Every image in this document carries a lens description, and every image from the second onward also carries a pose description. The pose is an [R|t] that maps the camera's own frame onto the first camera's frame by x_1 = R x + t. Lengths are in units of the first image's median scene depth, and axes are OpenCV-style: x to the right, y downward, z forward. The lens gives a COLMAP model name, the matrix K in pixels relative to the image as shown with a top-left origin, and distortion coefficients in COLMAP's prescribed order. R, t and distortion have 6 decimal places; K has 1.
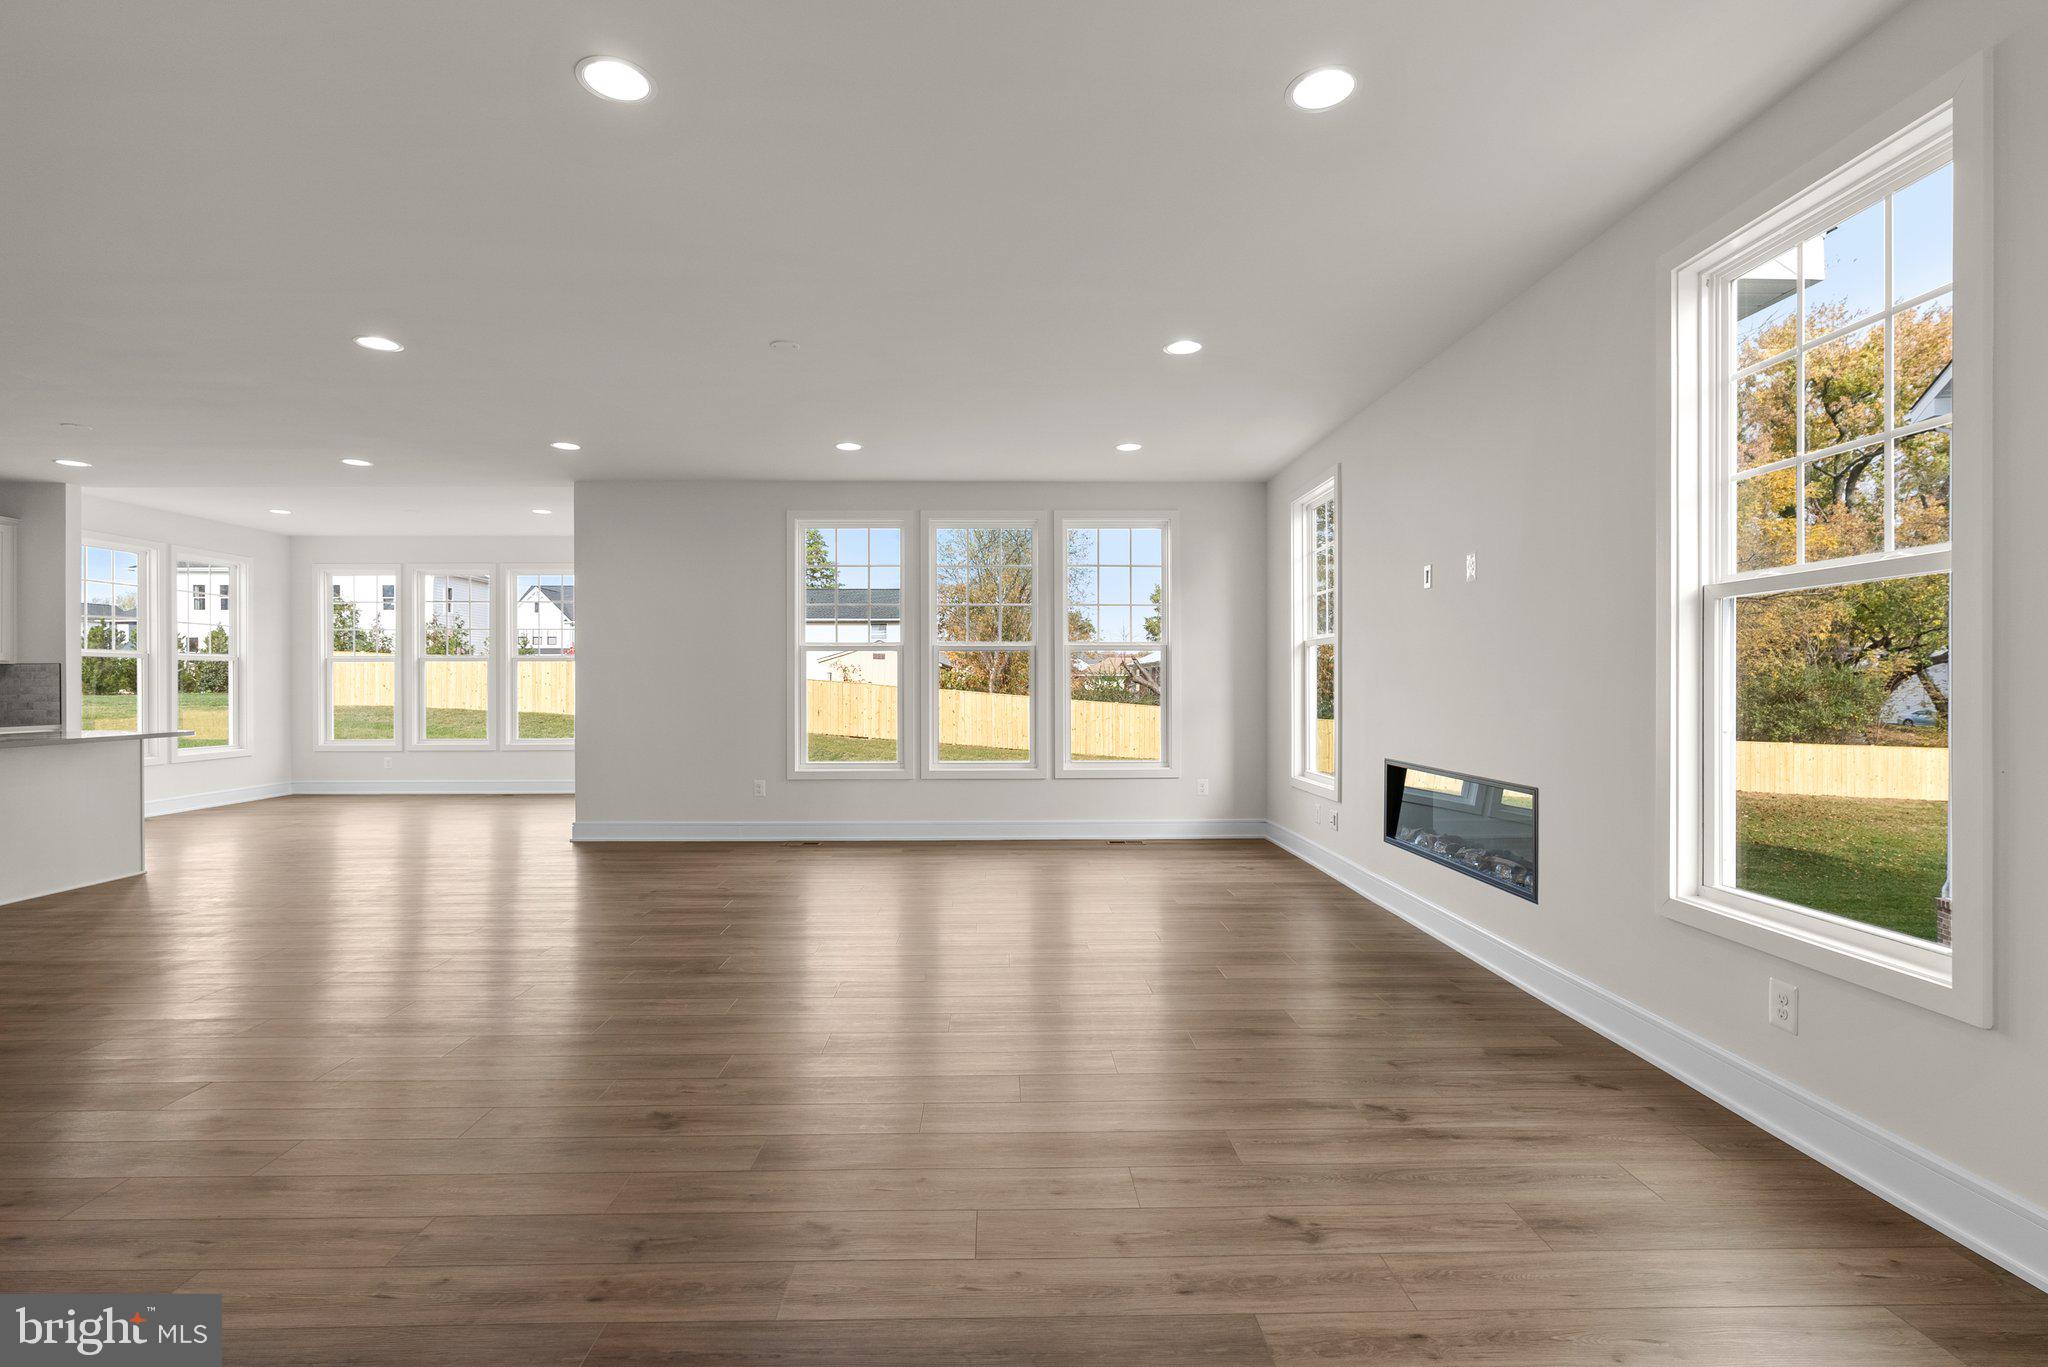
lens RADIAL K [[923.8, 0, 1016.0], [0, 923.8, 680.4], [0, 0, 1]] dist [-0.012863, 0.004760]
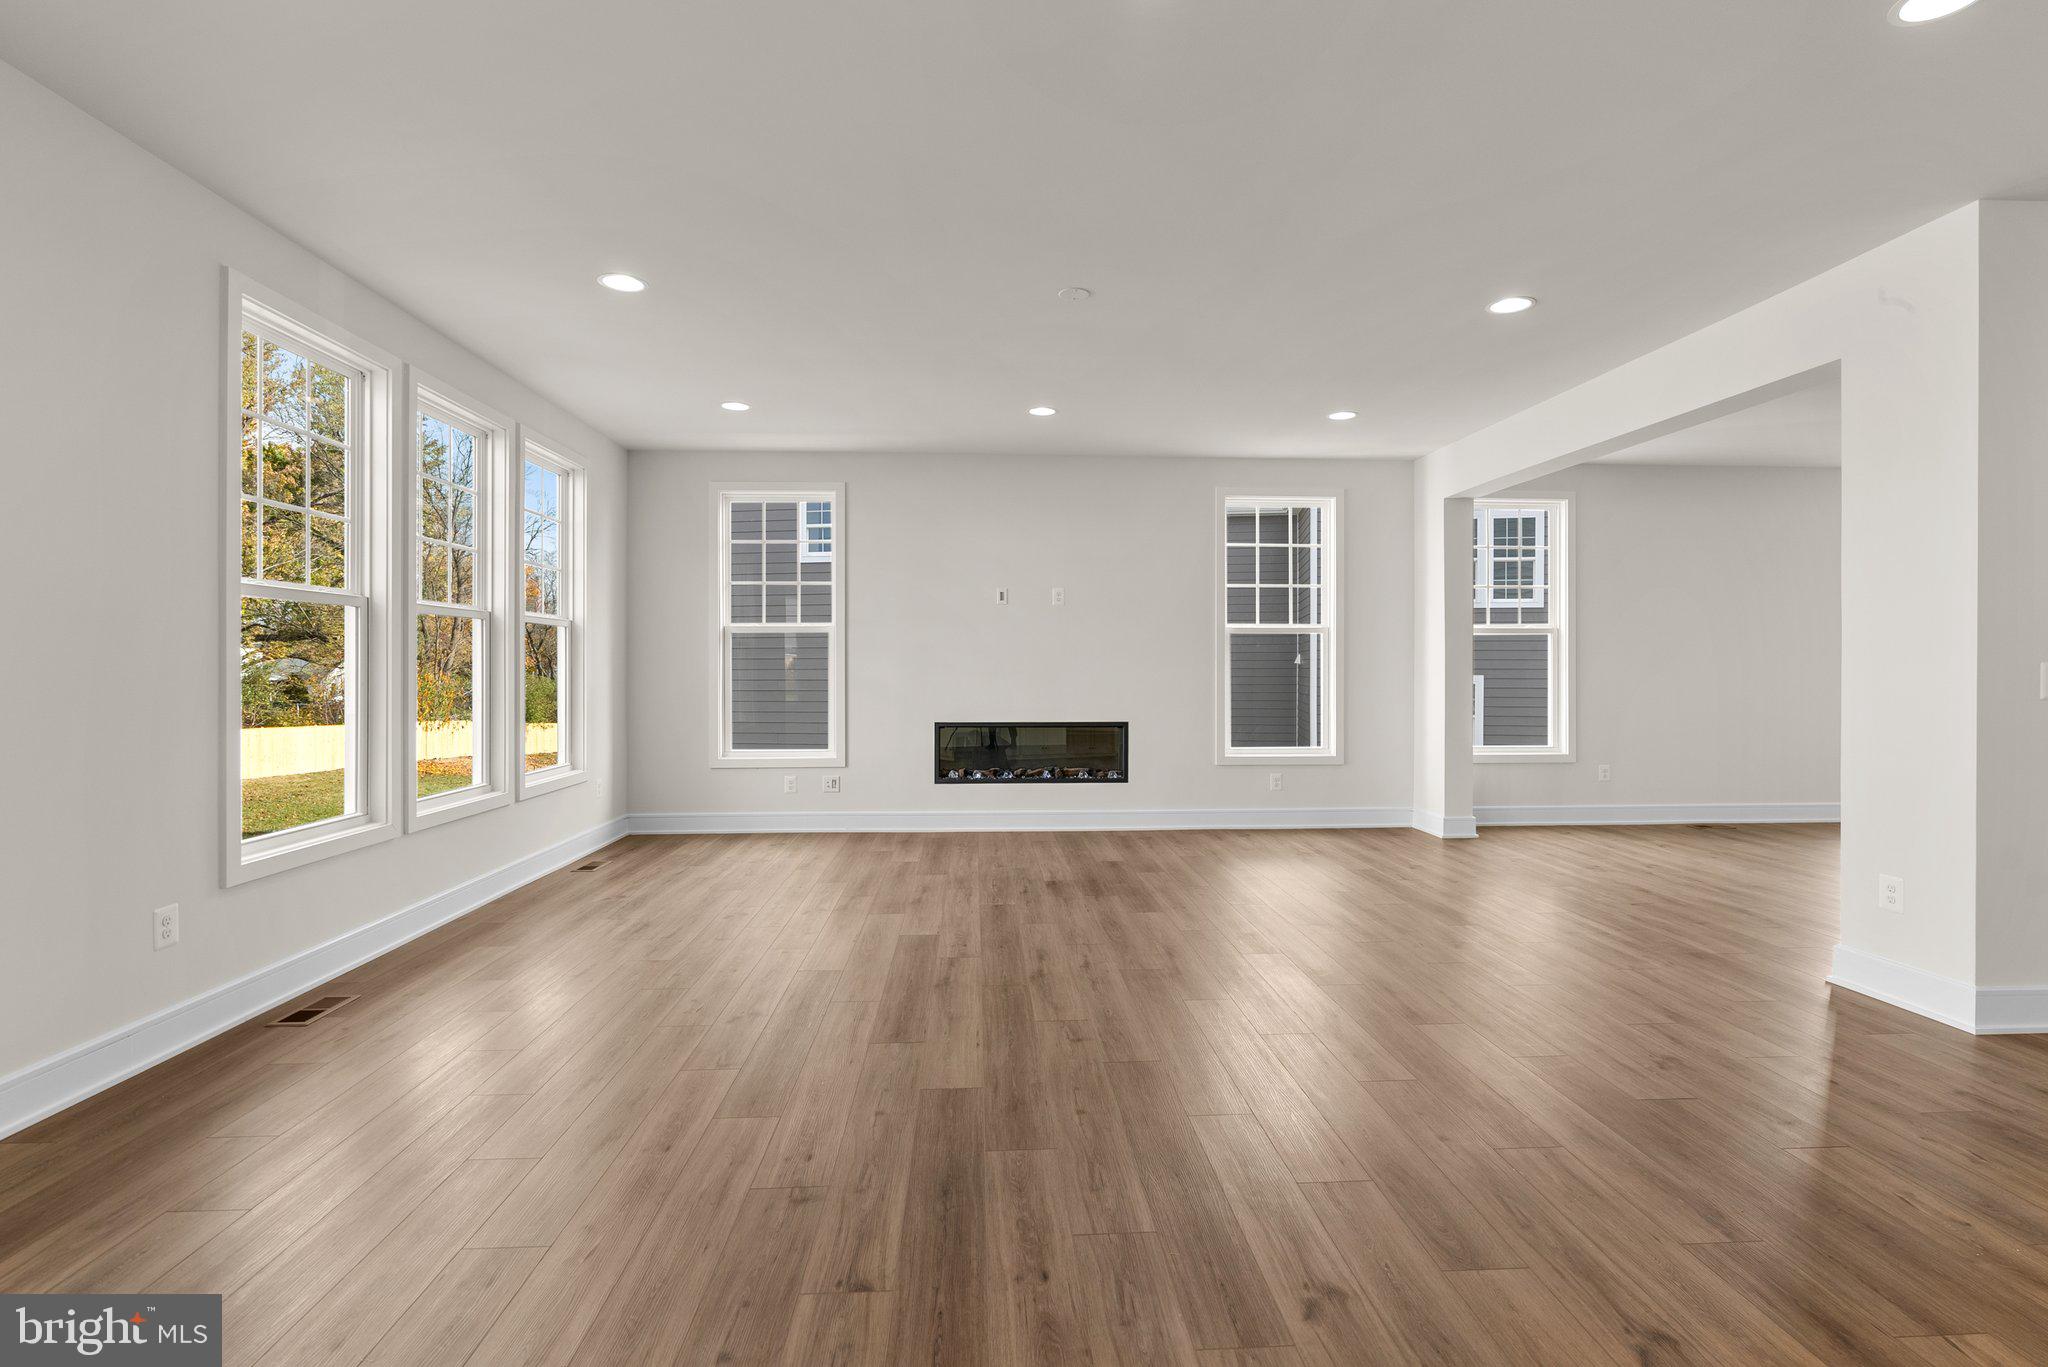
lens RADIAL K [[953.7, 0, 1026.5], [0, 953.7, 665.9], [0, 0, 1]] dist [-0.004127, 0.000040]
pose [[-0.034664, 0.003630, 0.999392, -0.529856], [-0.001160, 0.999993, -0.003673, 0.003054], [-0.999398, -0.001286, -0.034659, 0.481085]]
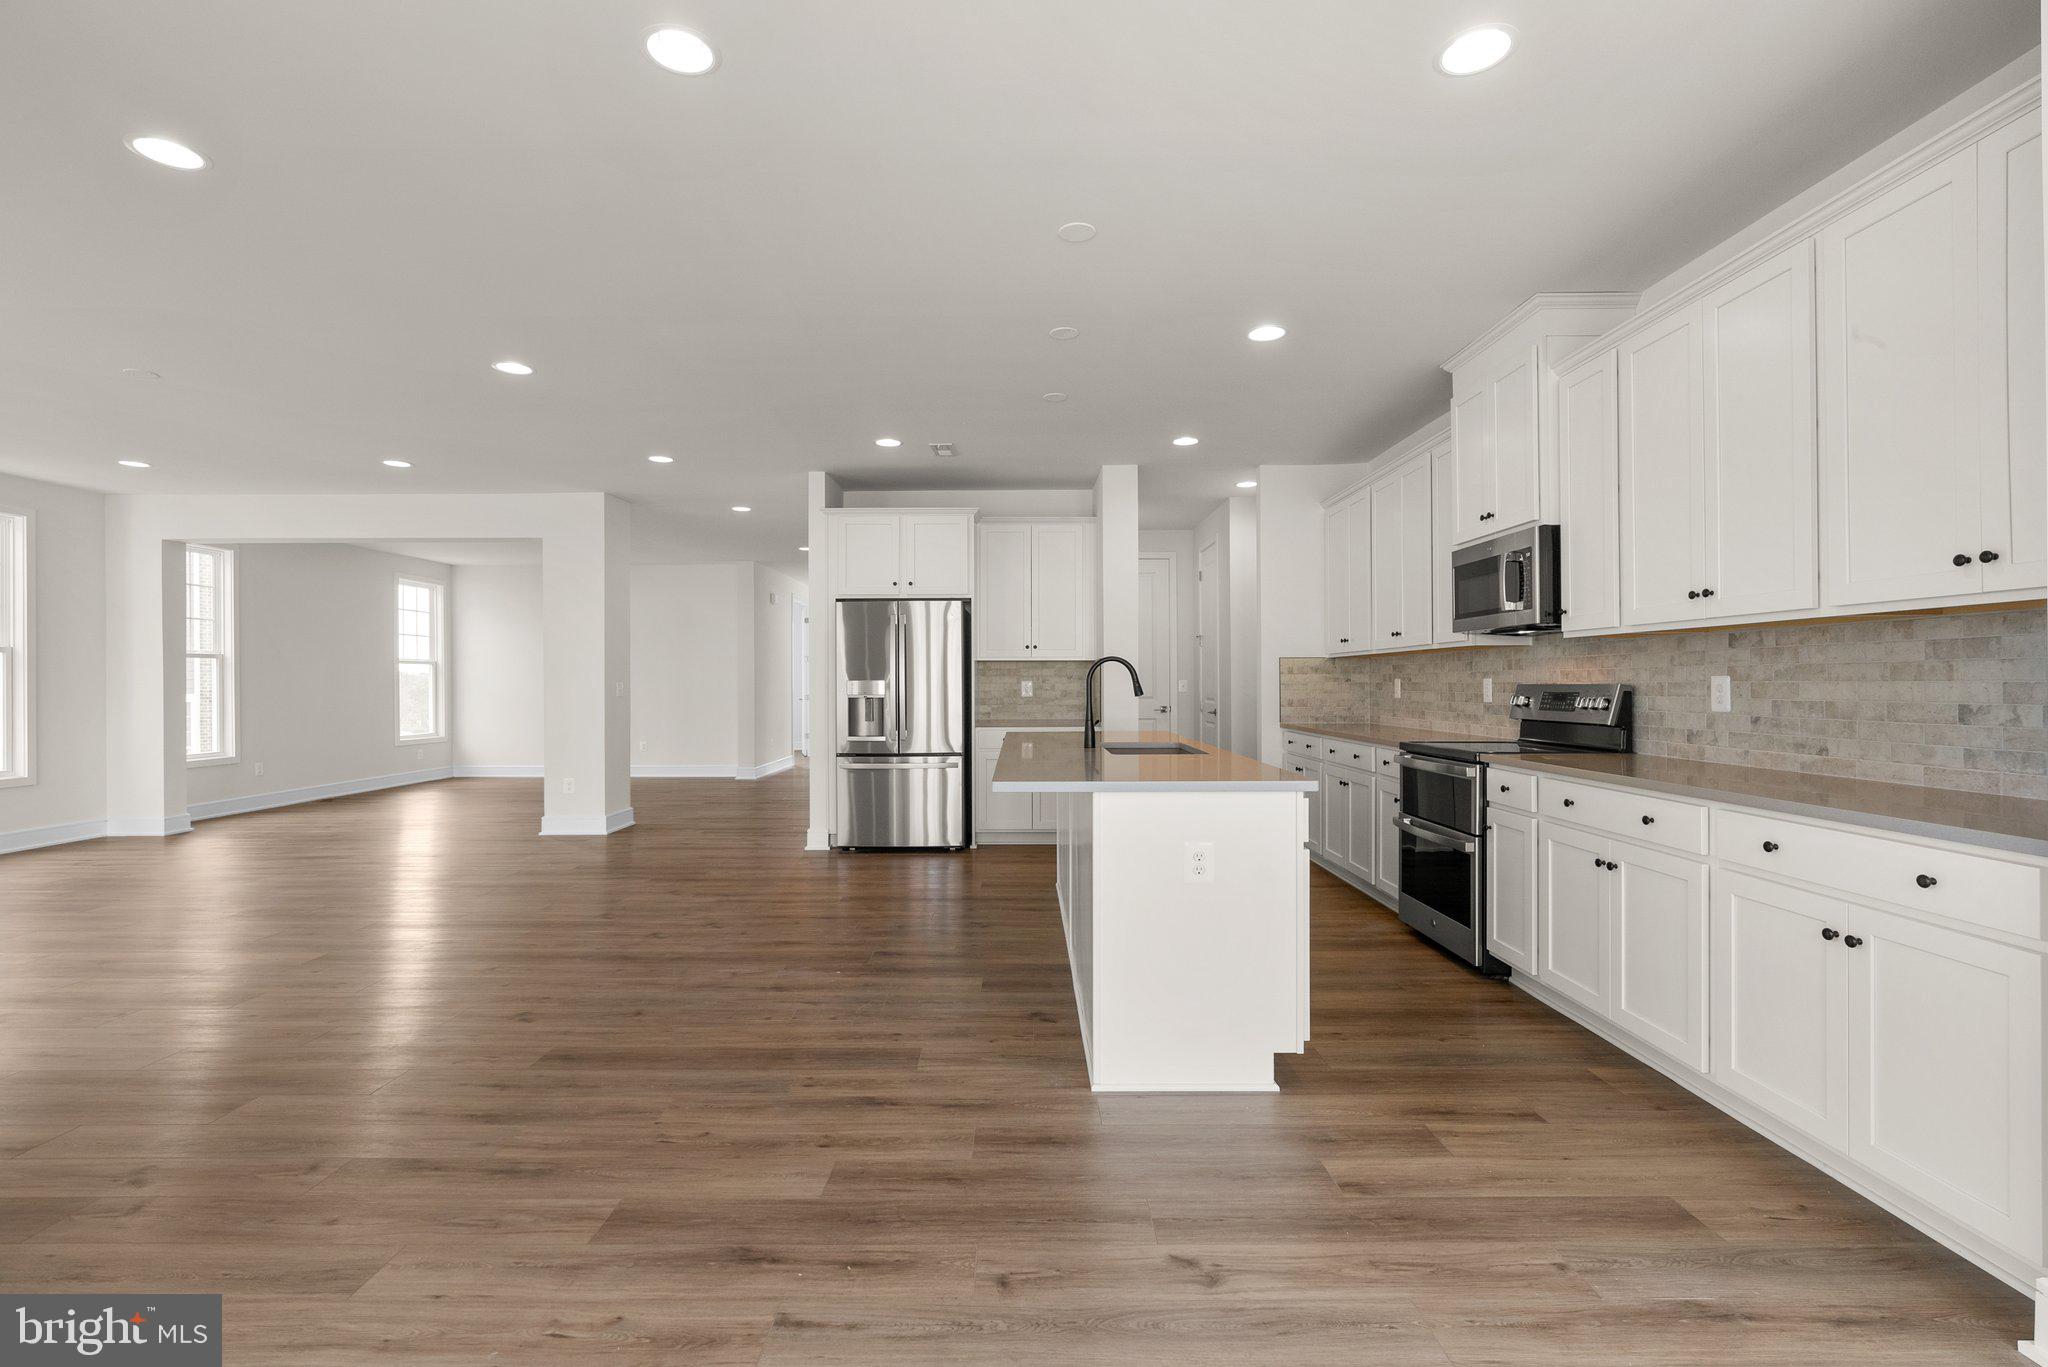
lens RADIAL K [[923.8, 0, 1016.0], [0, 923.8, 680.4], [0, 0, 1]] dist [-0.012863, 0.004760]
pose [[-0.999702, 0.007480, 0.023247, -0.577969], [0.007412, 0.999968, -0.003042, 0.003843], [-0.023269, -0.002869, -0.999725, 0.912841]]
